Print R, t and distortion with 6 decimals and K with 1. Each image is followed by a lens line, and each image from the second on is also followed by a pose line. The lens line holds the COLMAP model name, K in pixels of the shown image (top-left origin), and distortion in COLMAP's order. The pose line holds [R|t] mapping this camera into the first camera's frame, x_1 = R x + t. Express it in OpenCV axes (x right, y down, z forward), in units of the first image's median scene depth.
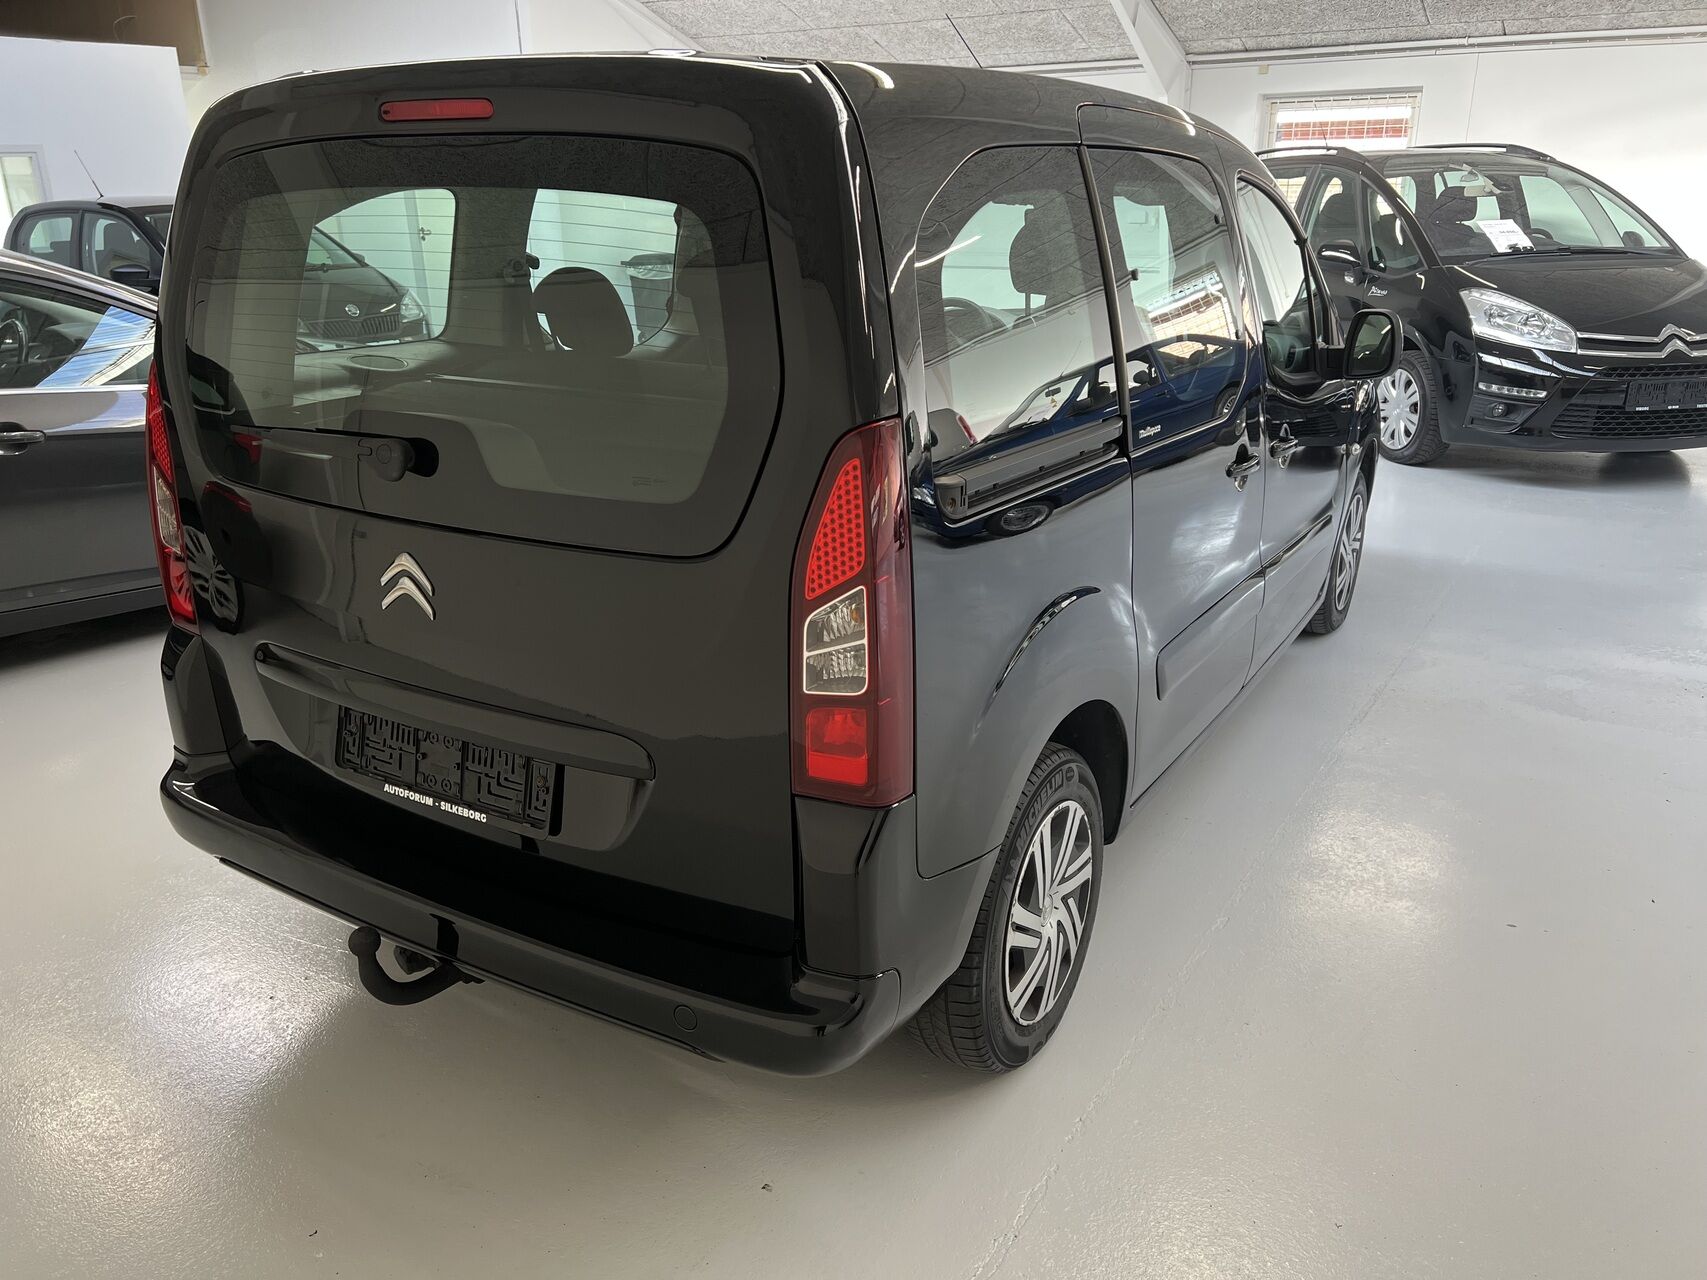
lens RADIAL K [[1308.4, 0, 867.7], [0, 1308.4, 643.5], [0, 0, 1]] dist [0.088191, -0.159906]
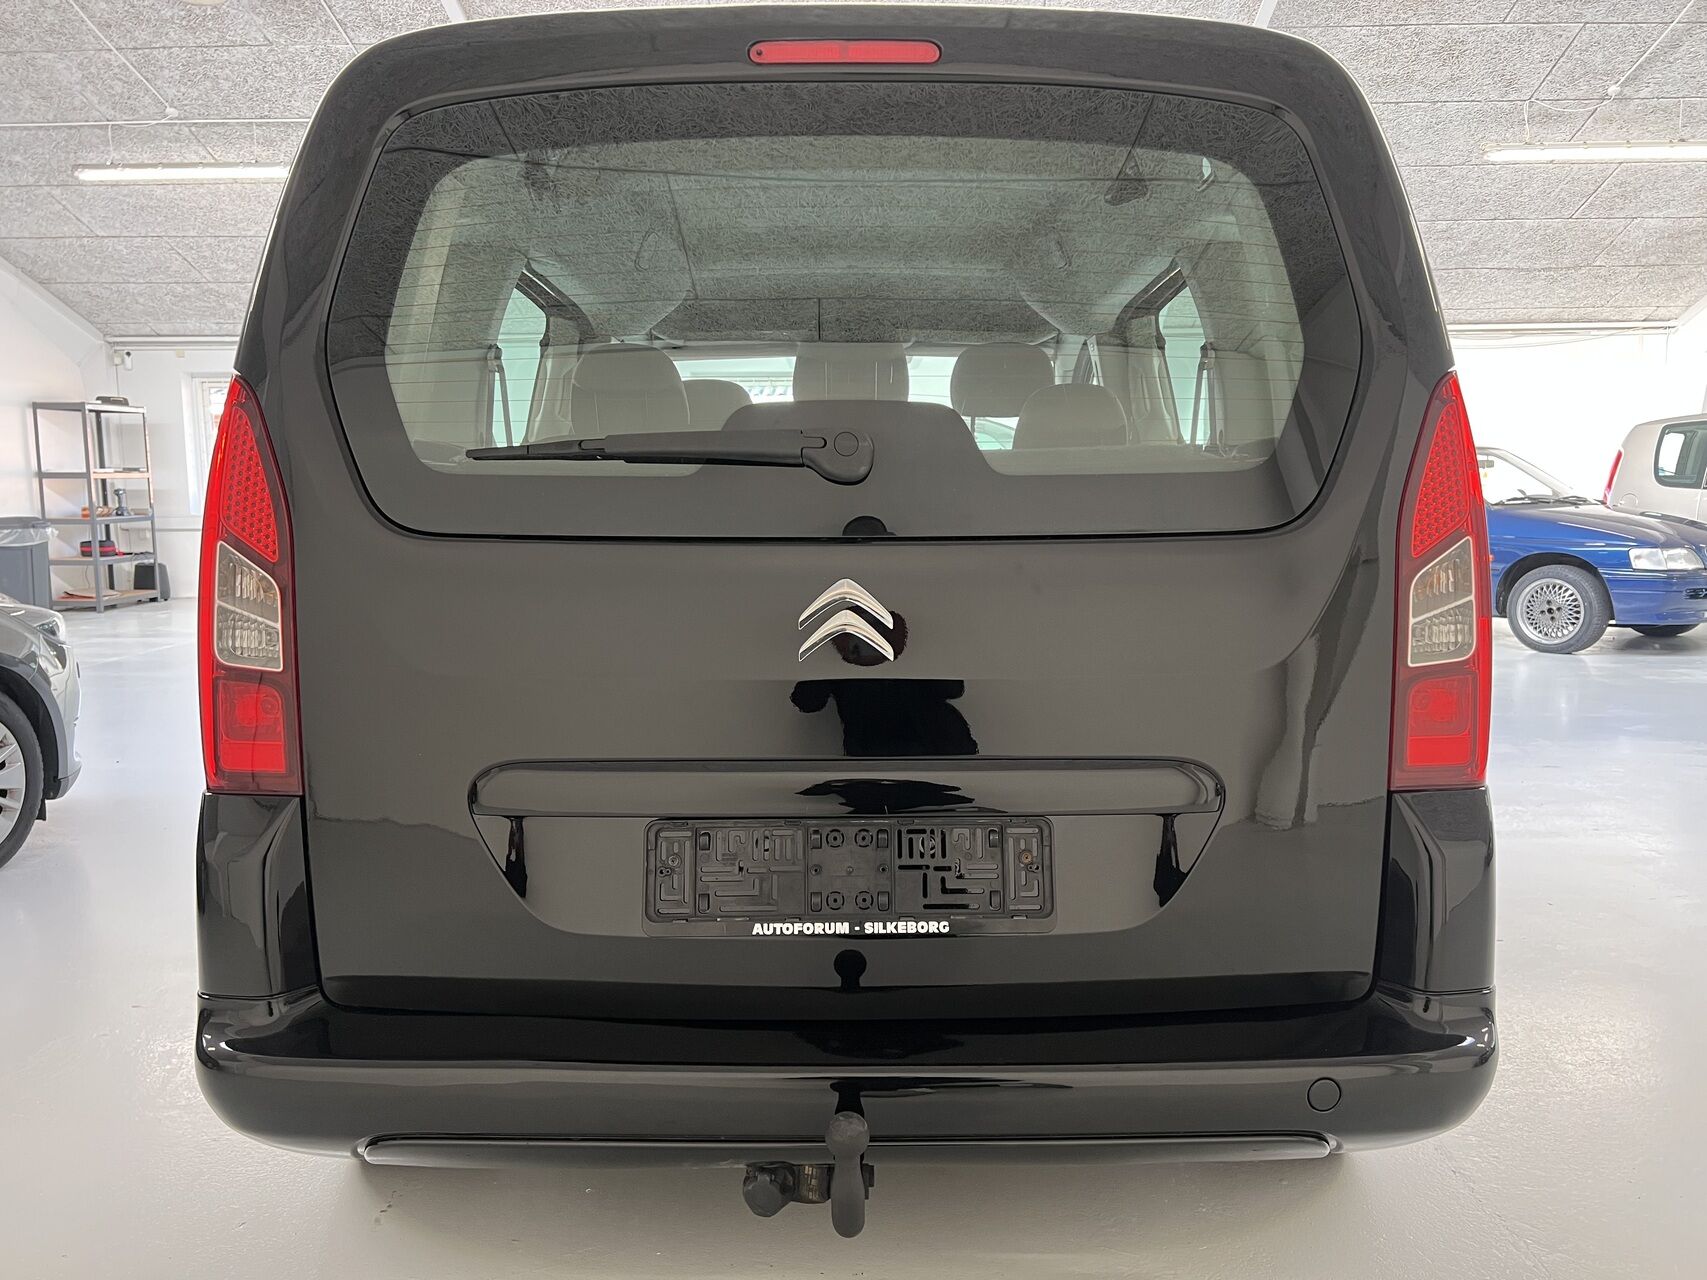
lens RADIAL K [[1297.6, 0, 867.2], [0, 1297.6, 631.4], [0, 0, 1]] dist [0.070262, -0.064521]
pose [[0.853961, -0.053359, 0.517594, -0.726236], [0.172808, 0.967352, -0.185386, 0.102622], [-0.490803, 0.247757, 0.835302, 0.370326]]
